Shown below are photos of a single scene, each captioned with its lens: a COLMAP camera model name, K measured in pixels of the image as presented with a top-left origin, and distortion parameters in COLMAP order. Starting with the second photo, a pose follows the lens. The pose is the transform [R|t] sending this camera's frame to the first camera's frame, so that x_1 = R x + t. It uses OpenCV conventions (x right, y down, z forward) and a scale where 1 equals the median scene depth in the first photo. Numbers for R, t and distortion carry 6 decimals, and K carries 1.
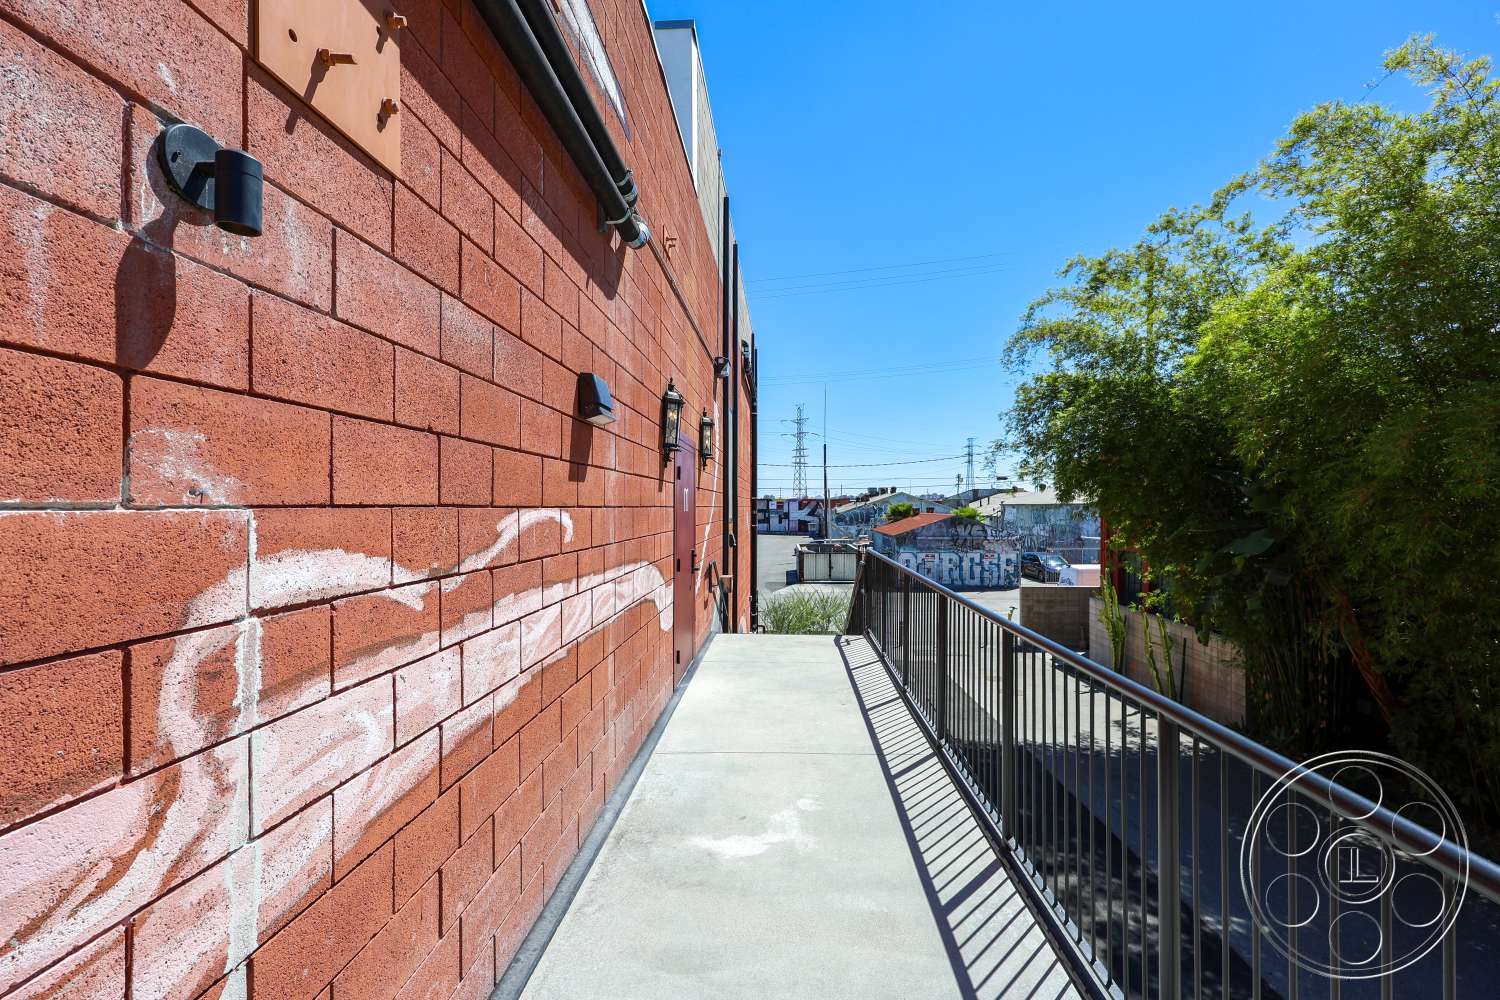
lens RADIAL K [[808.9, 0, 768.9], [0, 808.9, 515.8], [0, 0, 1]] dist [0.002133, 0.000106]
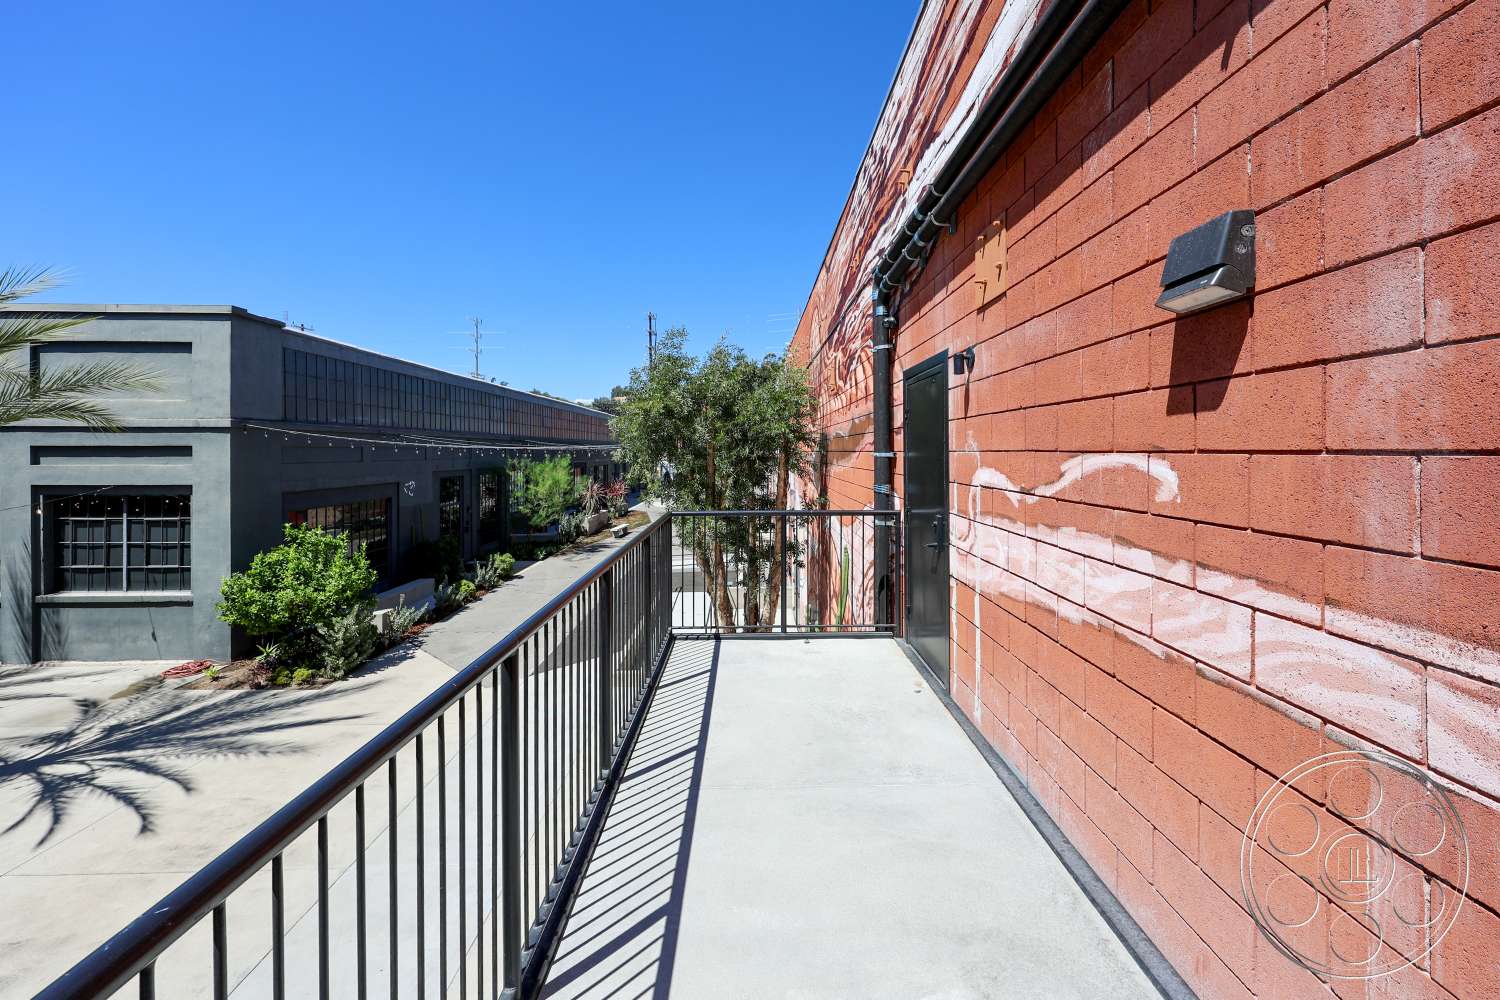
lens RADIAL K [[815.9, 0, 797.1], [0, 815.9, 456.7], [0, 0, 1]] dist [0.001870, 0.000517]
pose [[-0.996652, 0.003088, -0.081697, 0.132245], [0.001691, 0.999851, 0.017162, -0.019323], [0.081738, 0.016967, -0.996509, 1.692707]]
